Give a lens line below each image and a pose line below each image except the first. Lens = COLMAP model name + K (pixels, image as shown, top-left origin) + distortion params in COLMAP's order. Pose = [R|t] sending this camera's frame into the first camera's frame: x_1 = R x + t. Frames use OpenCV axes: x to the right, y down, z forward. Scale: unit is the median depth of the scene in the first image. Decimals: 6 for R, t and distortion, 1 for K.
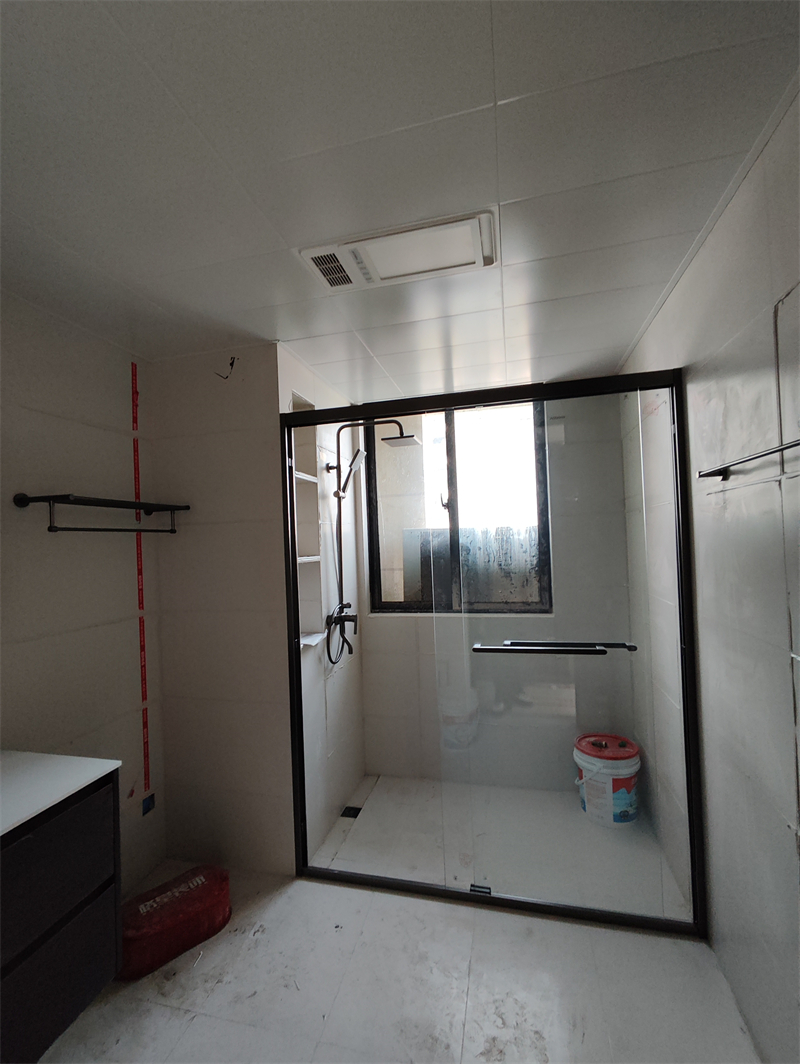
lens RADIAL K [[479.3, 0, 386.8], [0, 479.3, 535.7], [0, 0, 1]] dist [0.000135, 0.000621]
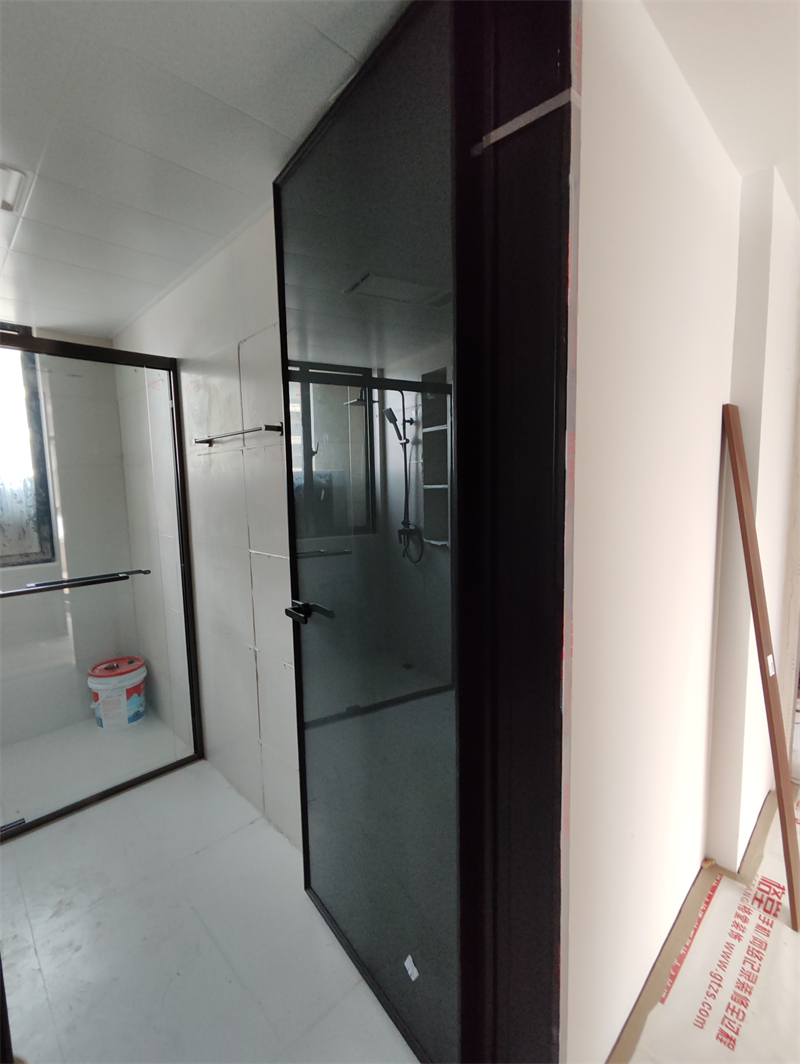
lens RADIAL K [[470.5, 0, 373.3], [0, 470.5, 532.9], [0, 0, 1]] dist [0.000483, 0.009452]
pose [[0.540505, -0.066636, 0.838698, -0.165344], [-0.004636, 0.996608, 0.082170, 0.018379], [-0.841328, -0.048301, 0.538362, -0.143324]]
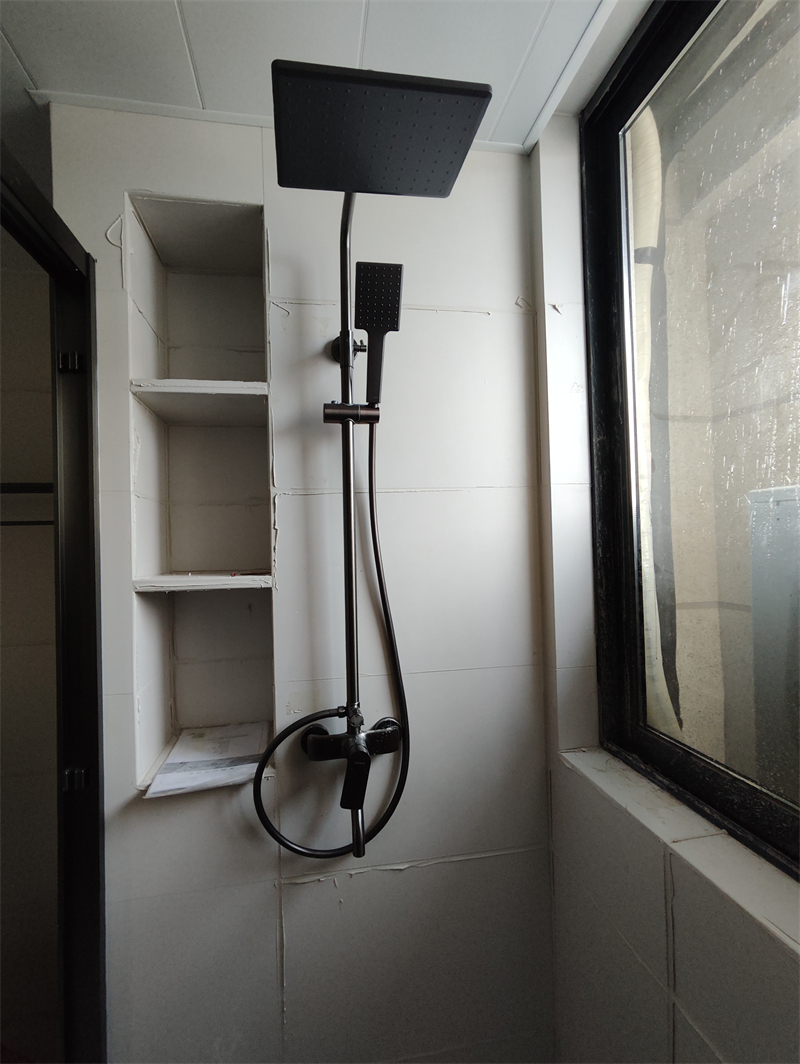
lens RADIAL K [[483.1, 0, 385.1], [0, 483.1, 533.2], [0, 0, 1]] dist [0.003533, 0.000906]
pose [[0.415177, 0.013105, -0.909646, 0.311937], [0.020557, 0.999506, 0.023782, -0.001546], [0.909508, -0.028573, 0.414702, 1.061891]]
